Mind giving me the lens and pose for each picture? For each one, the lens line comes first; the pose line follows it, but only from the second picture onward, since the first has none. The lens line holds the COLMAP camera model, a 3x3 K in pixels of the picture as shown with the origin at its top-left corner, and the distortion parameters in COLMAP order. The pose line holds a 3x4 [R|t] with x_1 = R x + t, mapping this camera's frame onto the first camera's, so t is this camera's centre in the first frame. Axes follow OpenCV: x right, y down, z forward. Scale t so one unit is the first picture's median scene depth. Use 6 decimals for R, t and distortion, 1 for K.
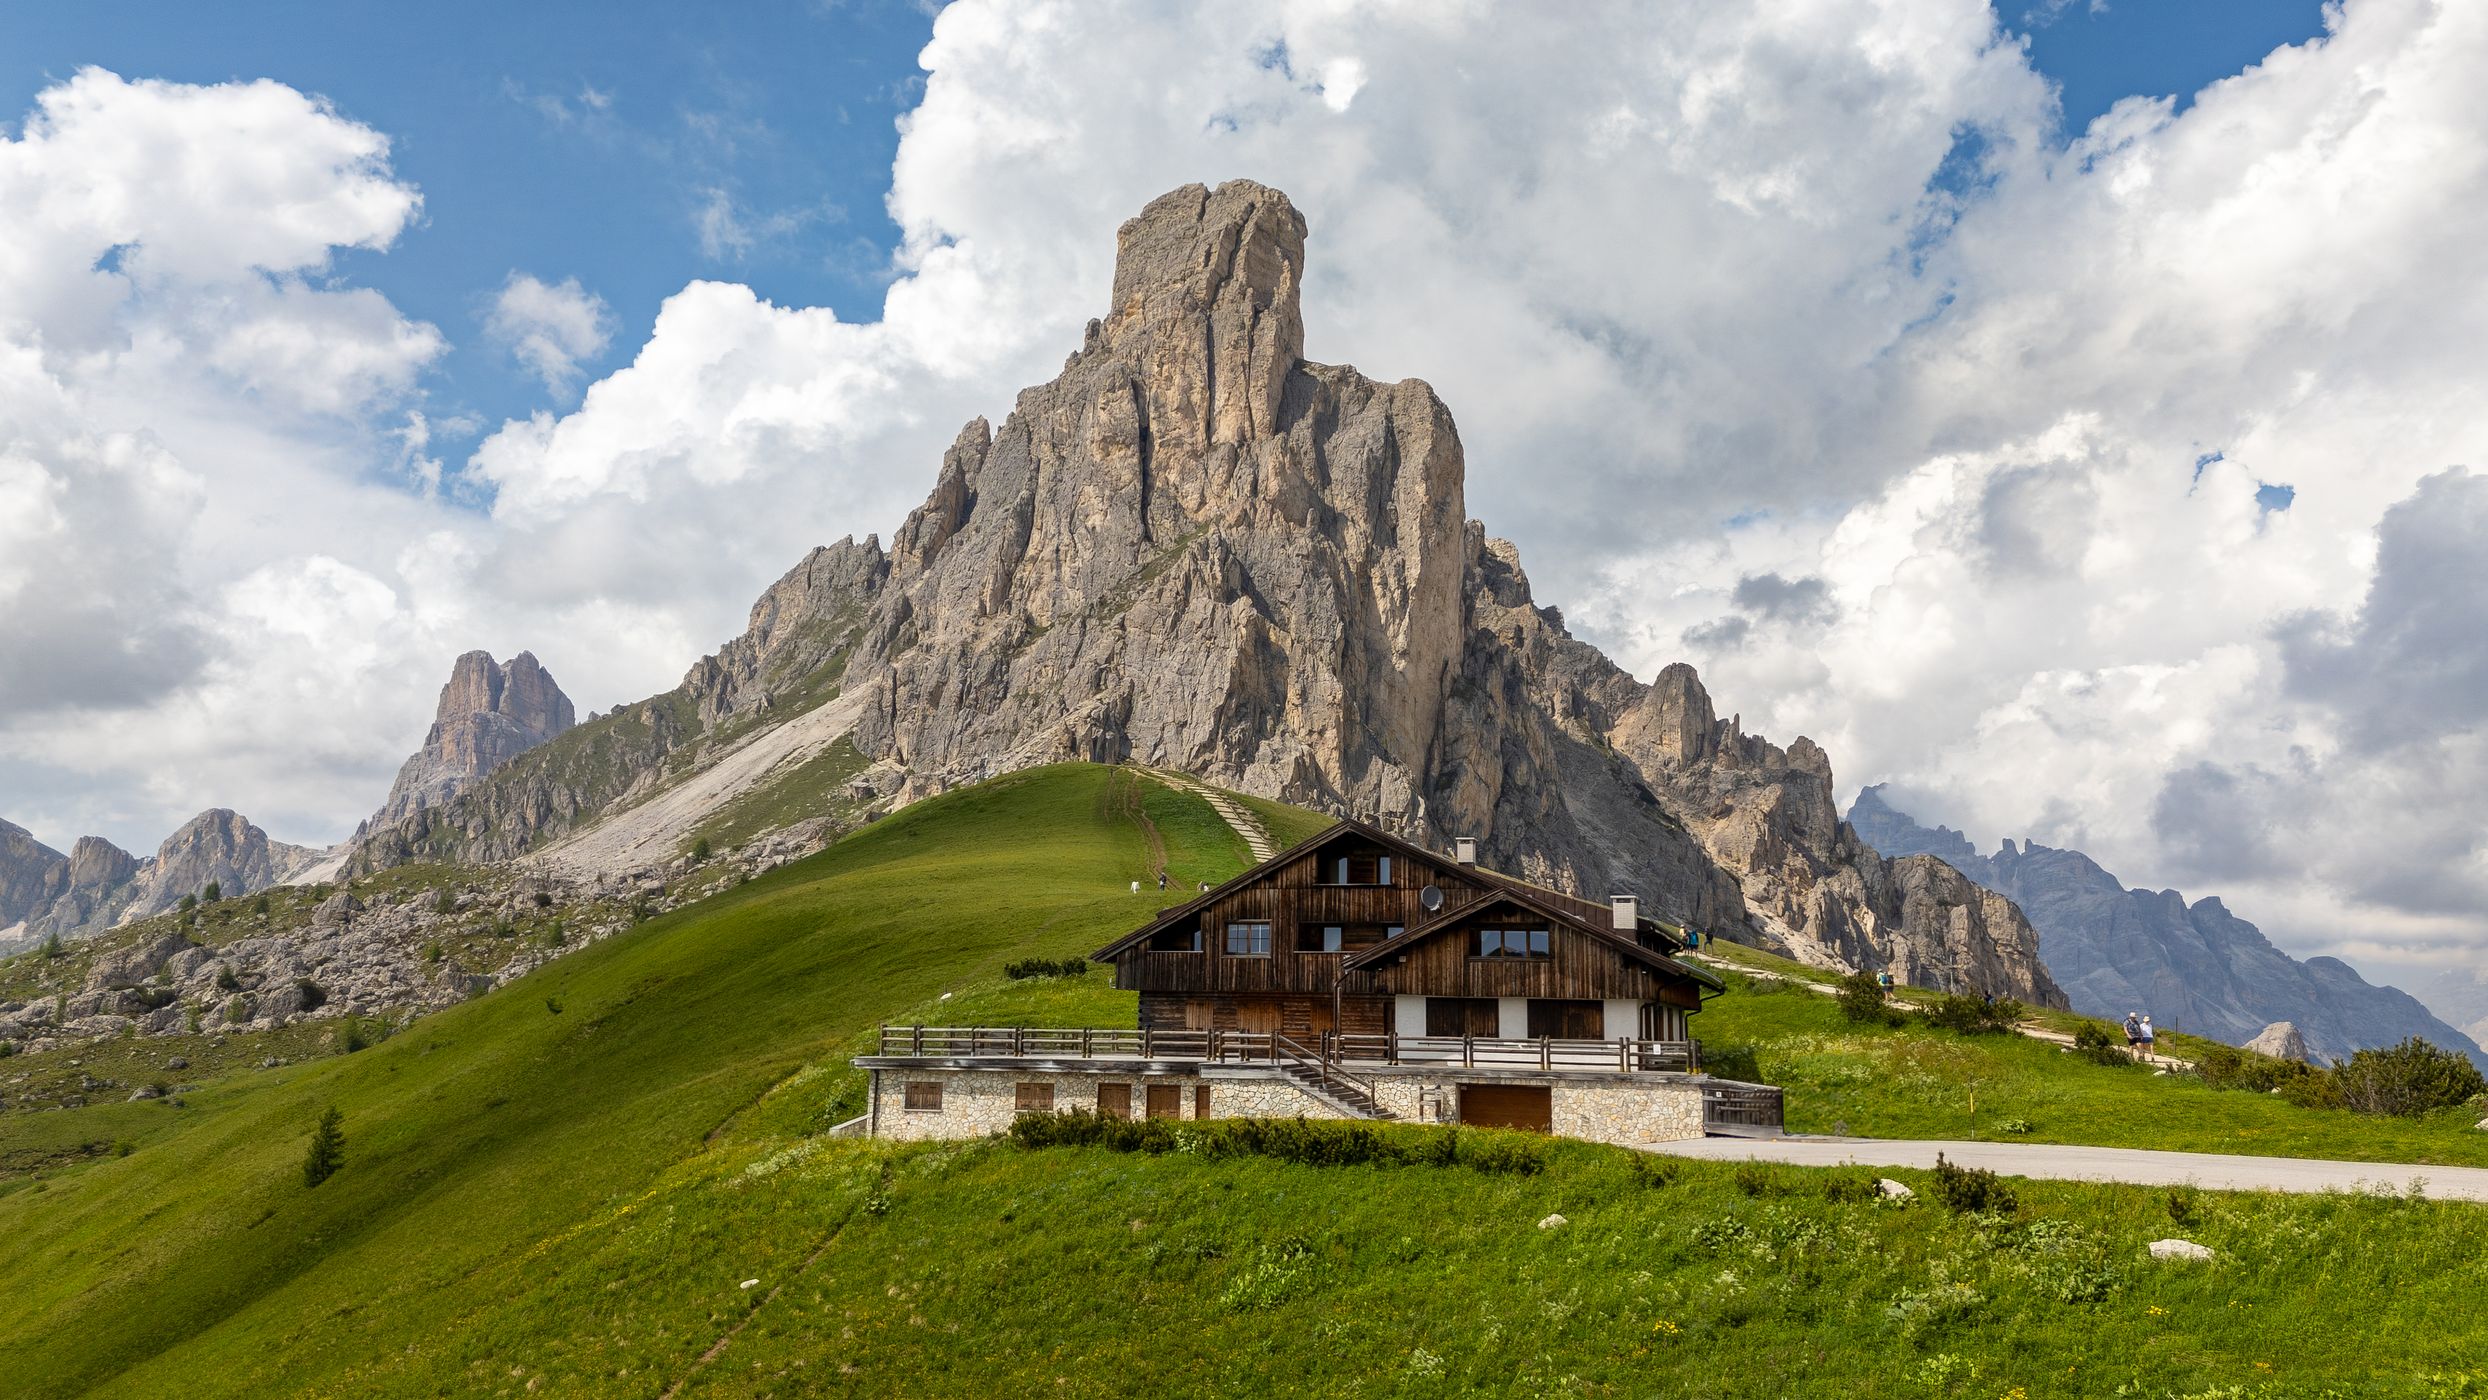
lens RADIAL K [[1862.6, 0, 1269.3], [0, 1862.6, 683.6], [0, 0, 1]] dist [0.063677, -0.015931]
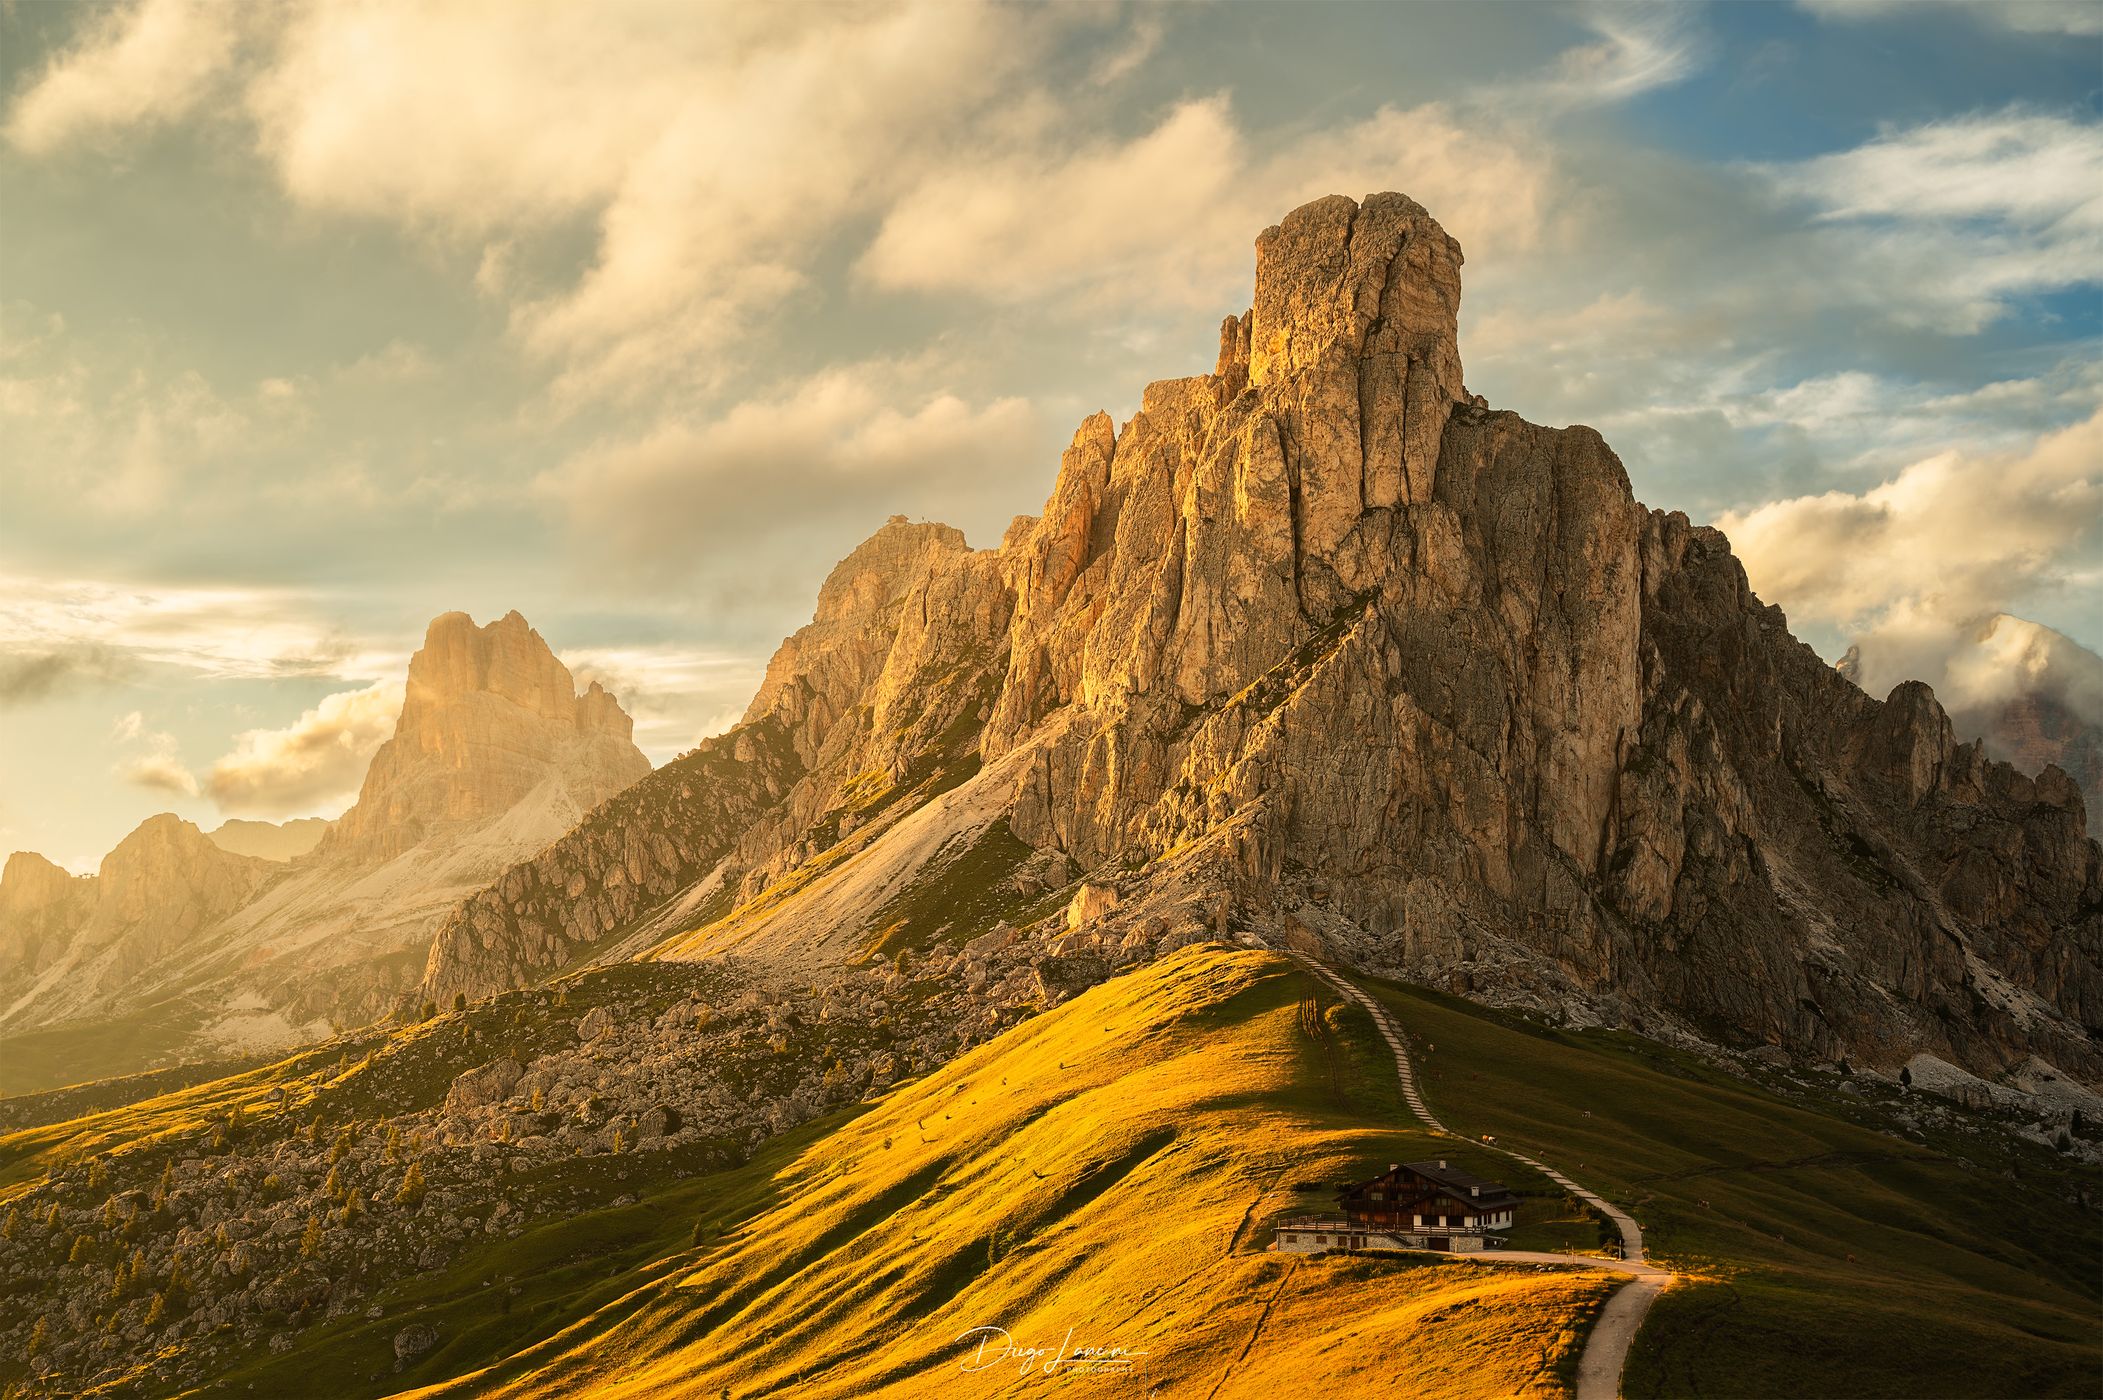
lens RADIAL K [[2897.1, 0, 1046.4], [0, 2897.1, 744.8], [0, 0, 1]] dist [-0.012147, 0.000000]
pose [[0.988229, -0.029964, -0.150020, 0.025390], [0.042090, 0.996039, 0.078321, -0.129489], [0.147079, -0.083714, 0.985576, -0.490482]]
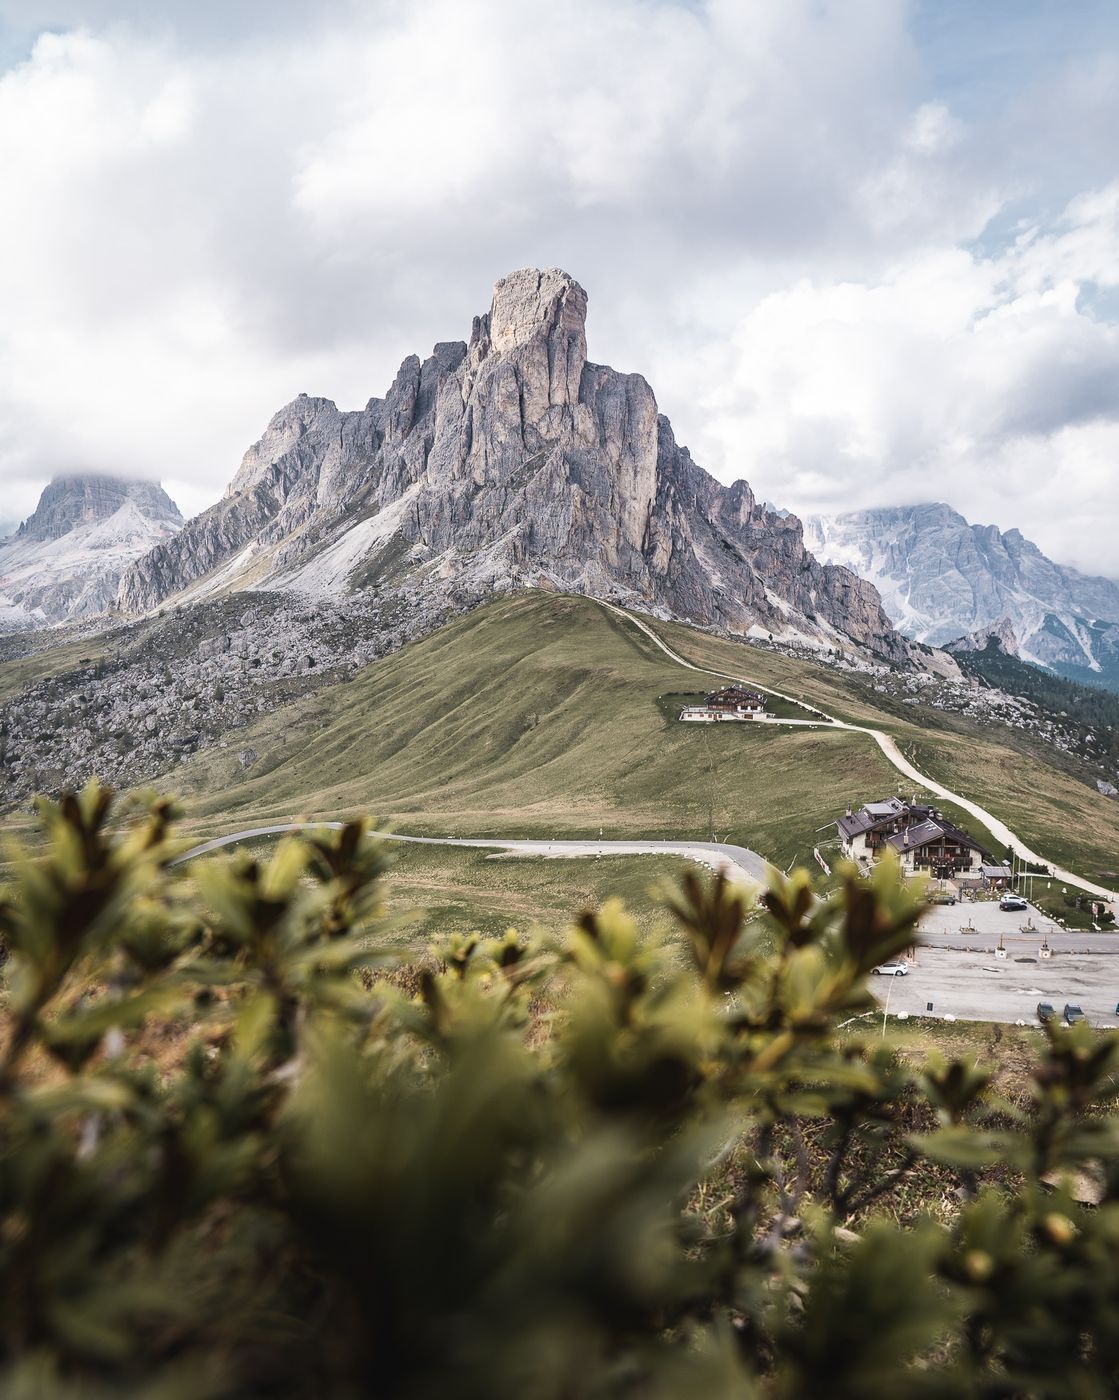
lens RADIAL K [[1166.0, 0, 563.6], [0, 1166.0, 743.8], [0, 0, 1]] dist [-0.032407, -0.003006]
pose [[0.996483, -0.028191, 0.078909, -0.141235], [0.003413, 0.954580, 0.297934, -0.155219], [-0.083724, -0.296617, 0.951319, -0.508189]]
